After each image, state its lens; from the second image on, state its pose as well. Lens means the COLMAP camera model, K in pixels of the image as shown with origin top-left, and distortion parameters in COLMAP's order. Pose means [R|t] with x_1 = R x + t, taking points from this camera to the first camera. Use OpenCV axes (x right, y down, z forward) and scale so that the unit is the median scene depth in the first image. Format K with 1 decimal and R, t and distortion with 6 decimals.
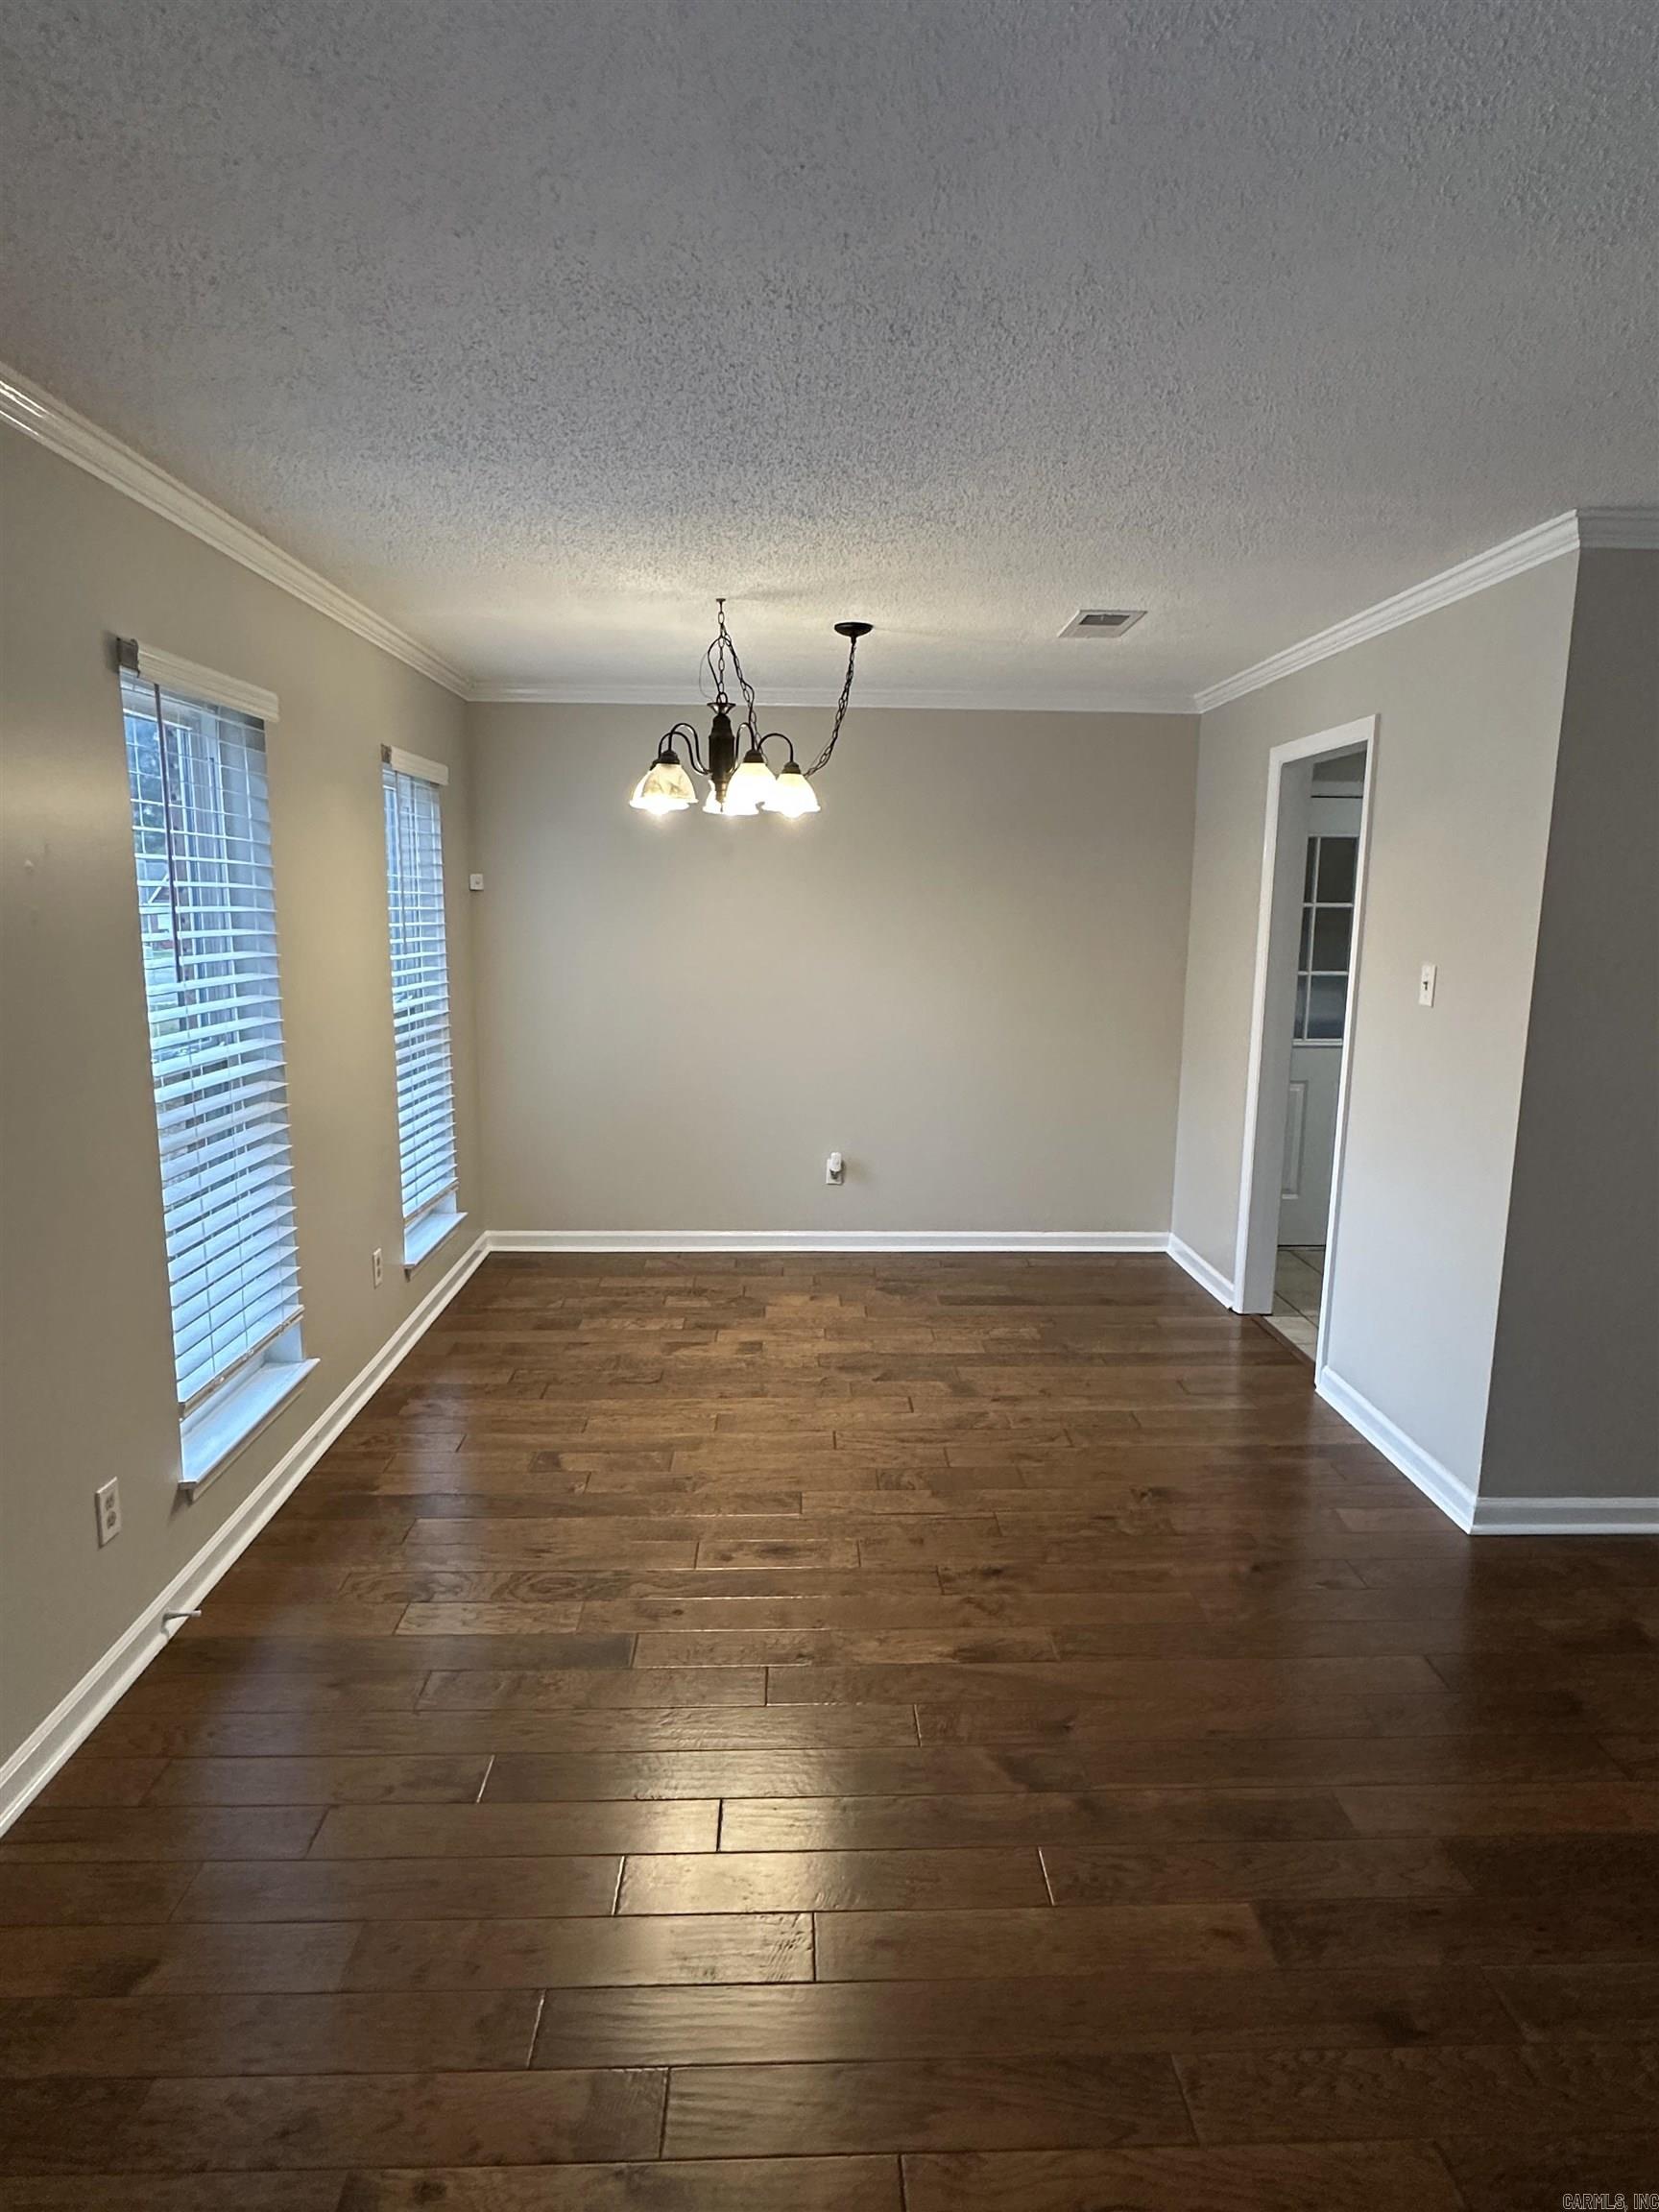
lens RADIAL K [[1236.9, 0, 829.5], [0, 1236.9, 1106.0], [0, 0, 1]] dist [0.000157, 0.002629]
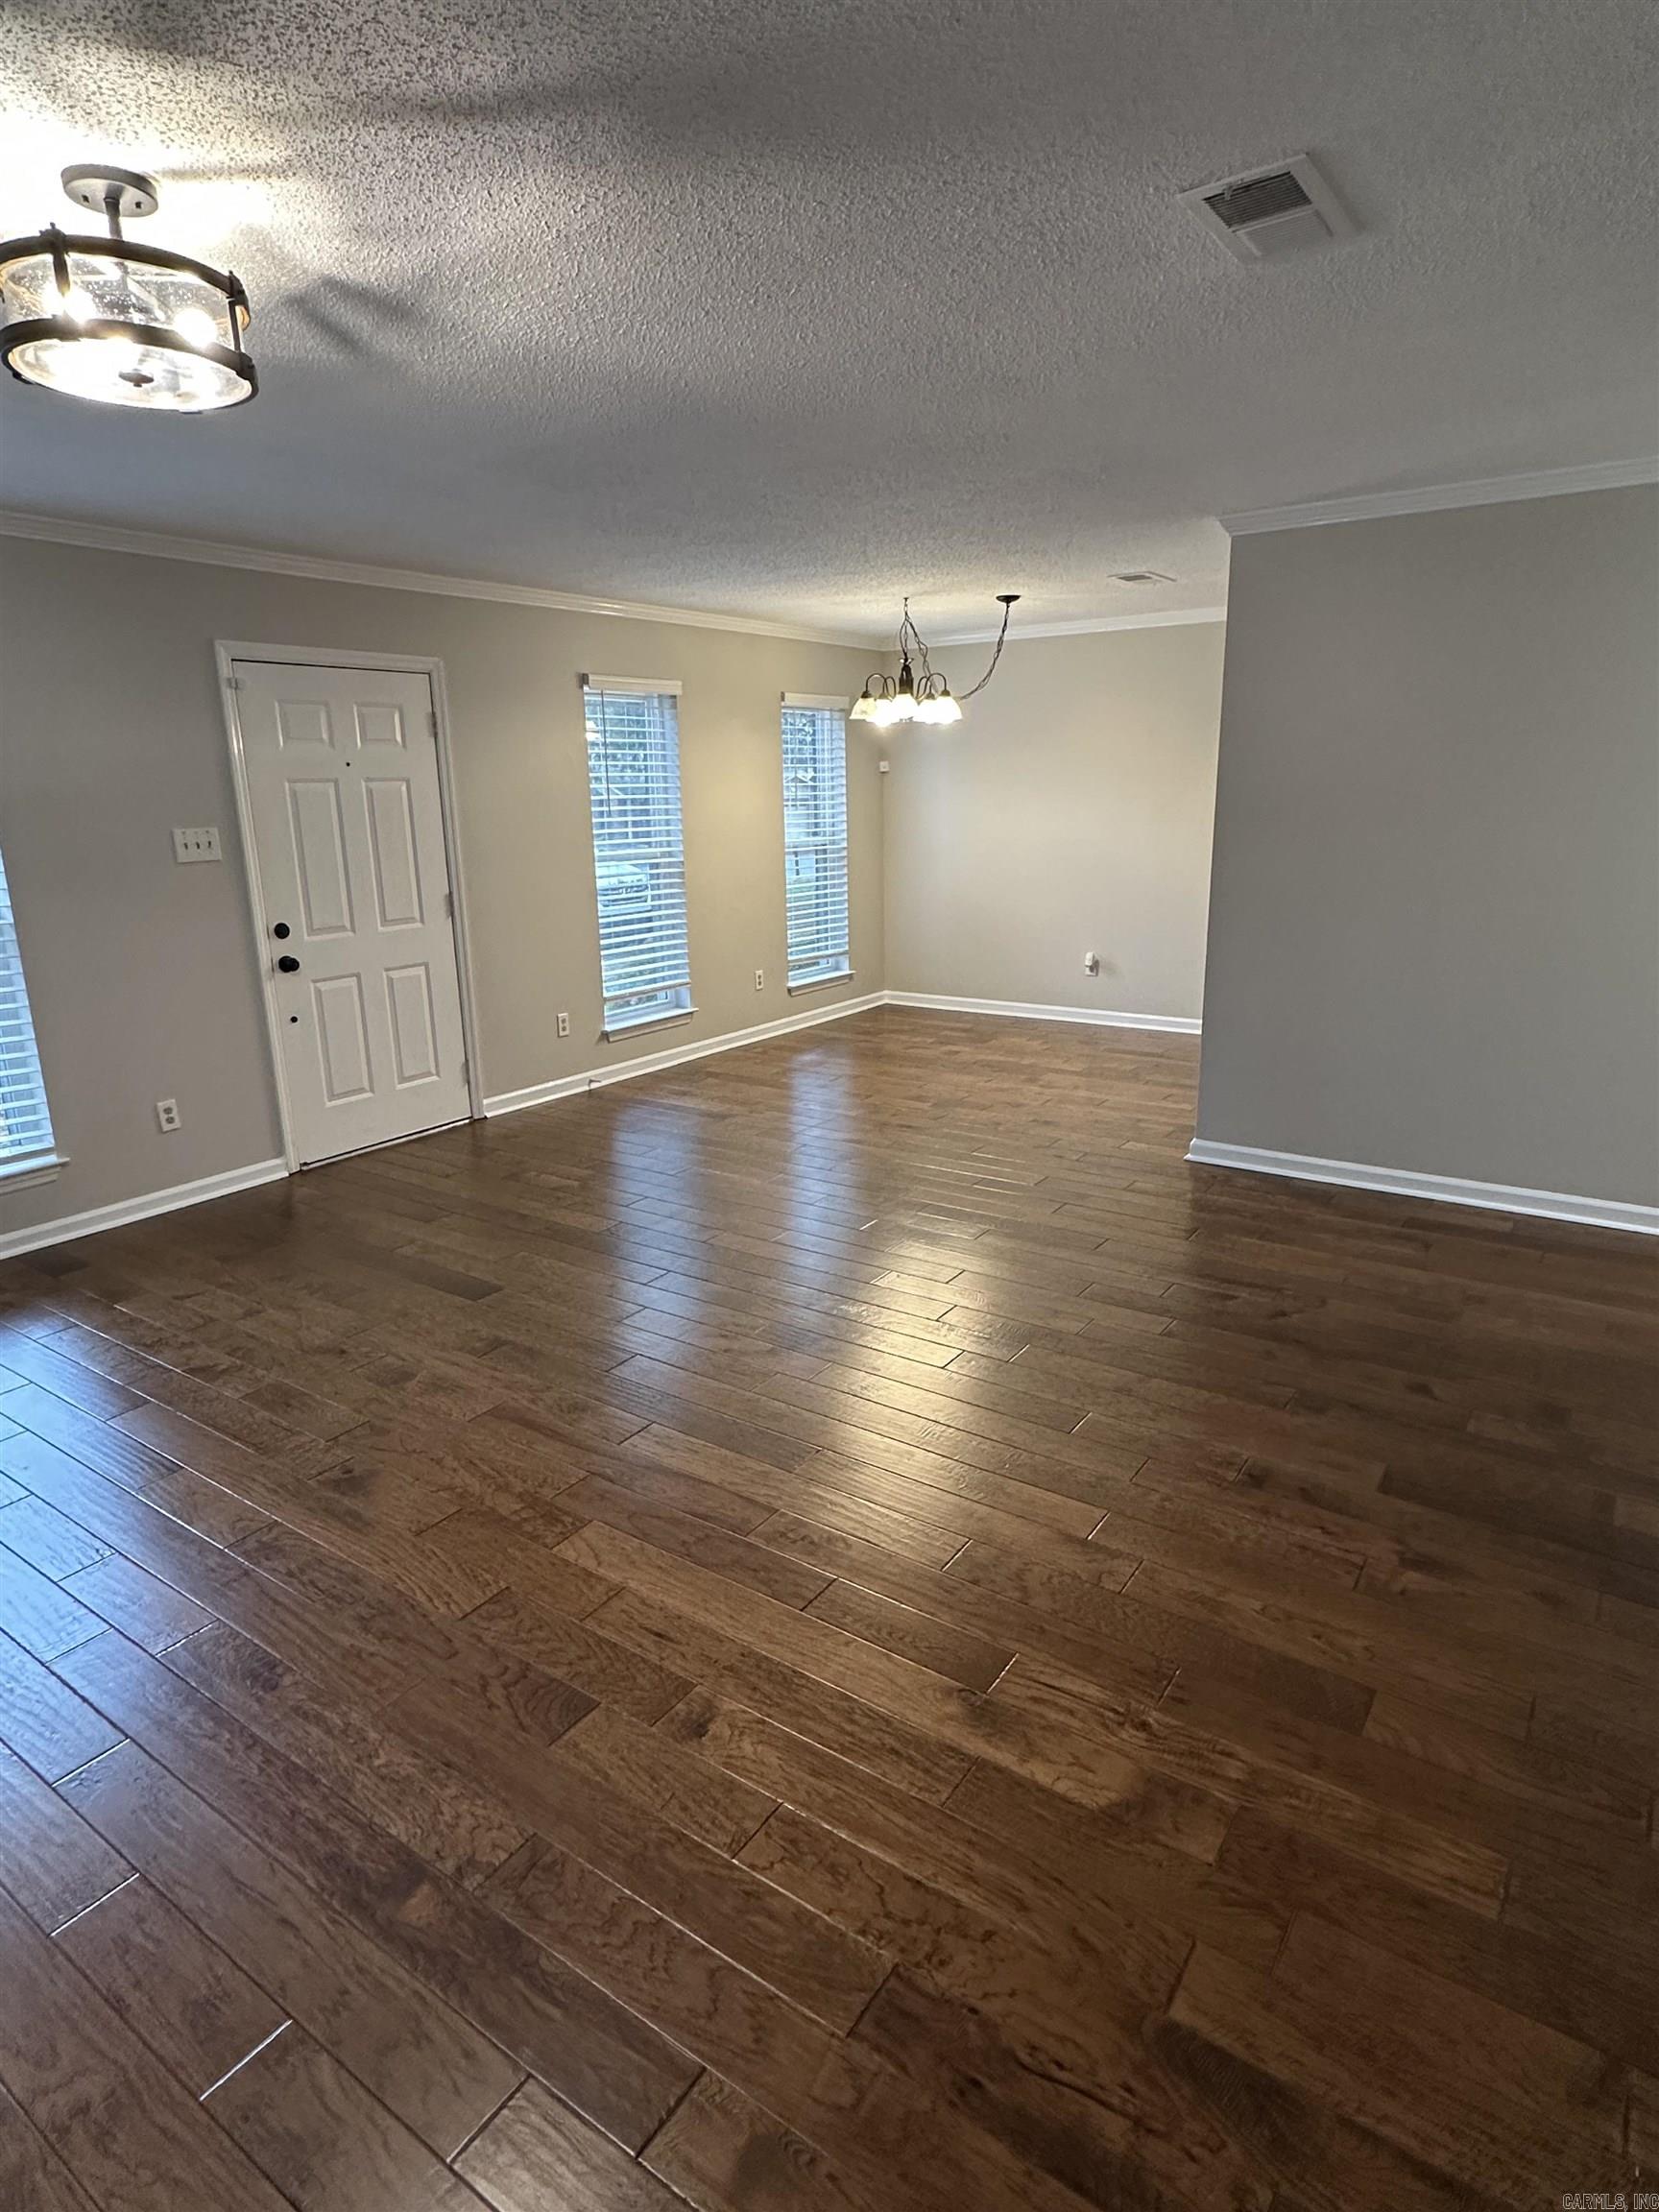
lens RADIAL K [[1236.9, 0, 829.5], [0, 1236.9, 1106.0], [0, 0, 1]] dist [0.000157, 0.002629]
pose [[0.795445, 0.127637, -0.592433, 0.949031], [-0.073720, 0.990689, 0.114458, 0.108974], [0.601526, -0.047371, 0.797448, -0.491036]]
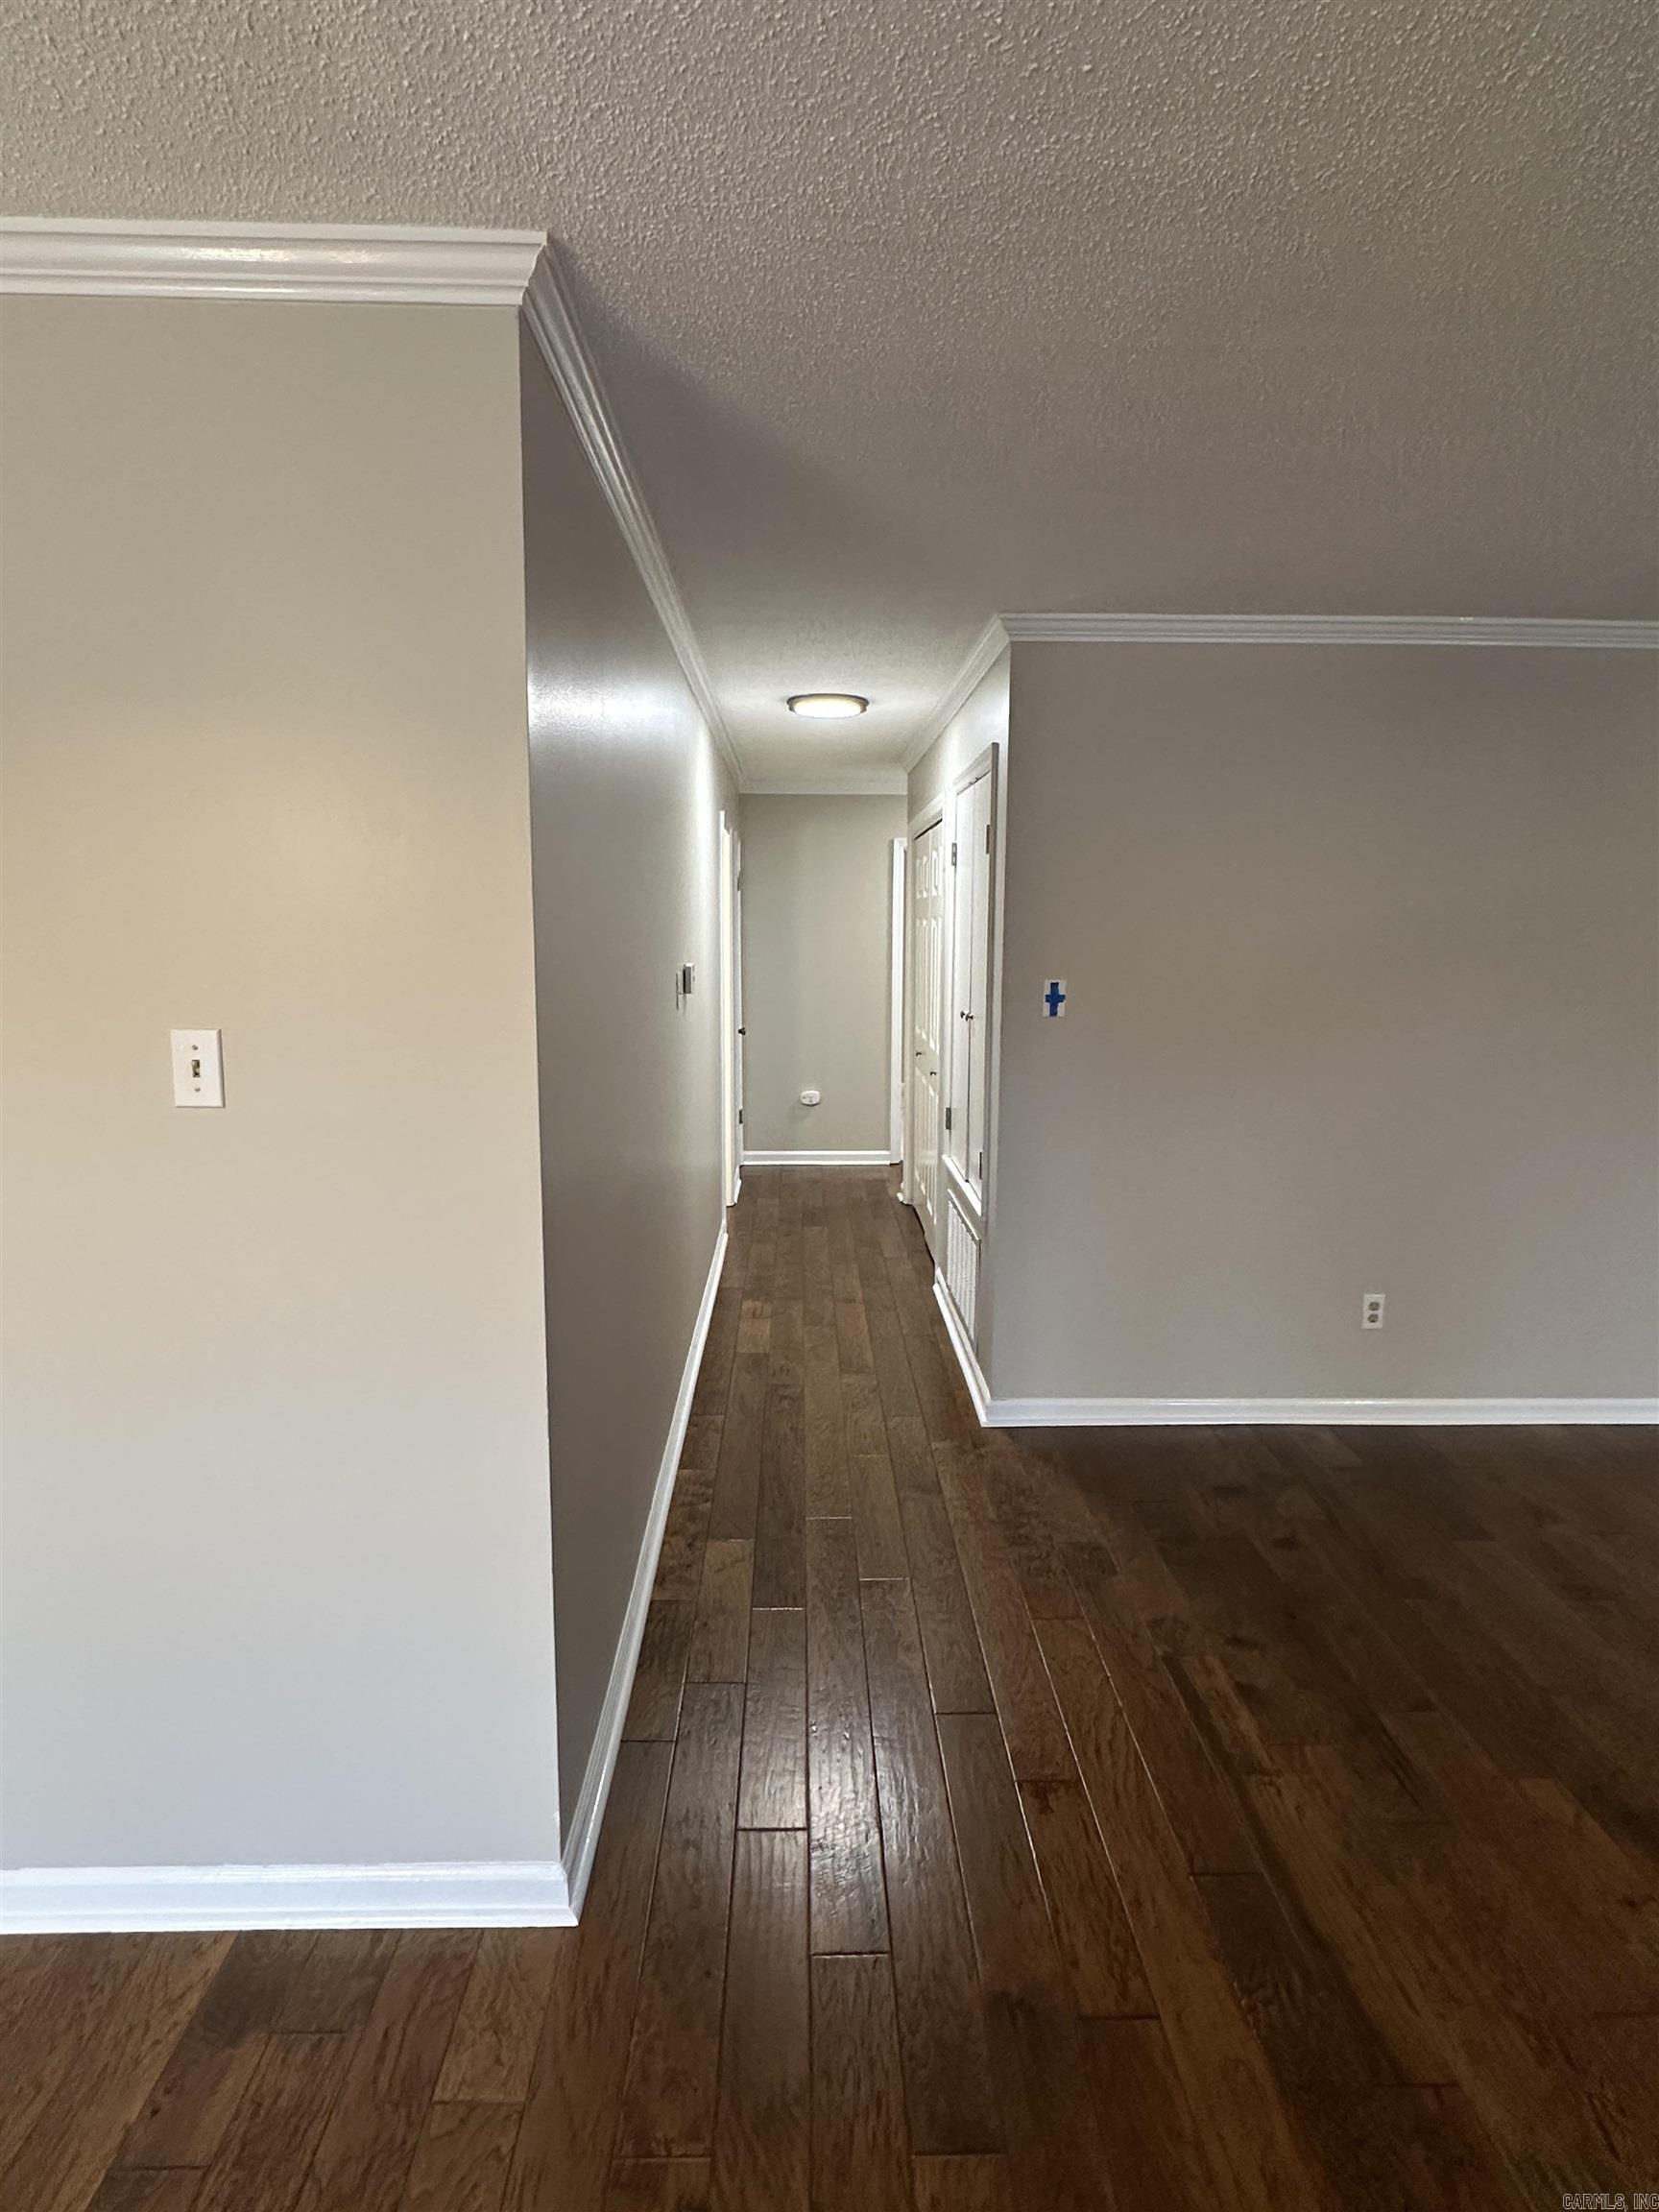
lens RADIAL K [[1236.9, 0, 829.5], [0, 1236.9, 1106.0], [0, 0, 1]] dist [0.000157, 0.002629]
pose [[0.010806, -0.160734, 0.986939, -0.025339], [0.160825, 0.974426, 0.156935, -0.114212], [-0.986924, 0.157028, 0.036380, 0.681727]]
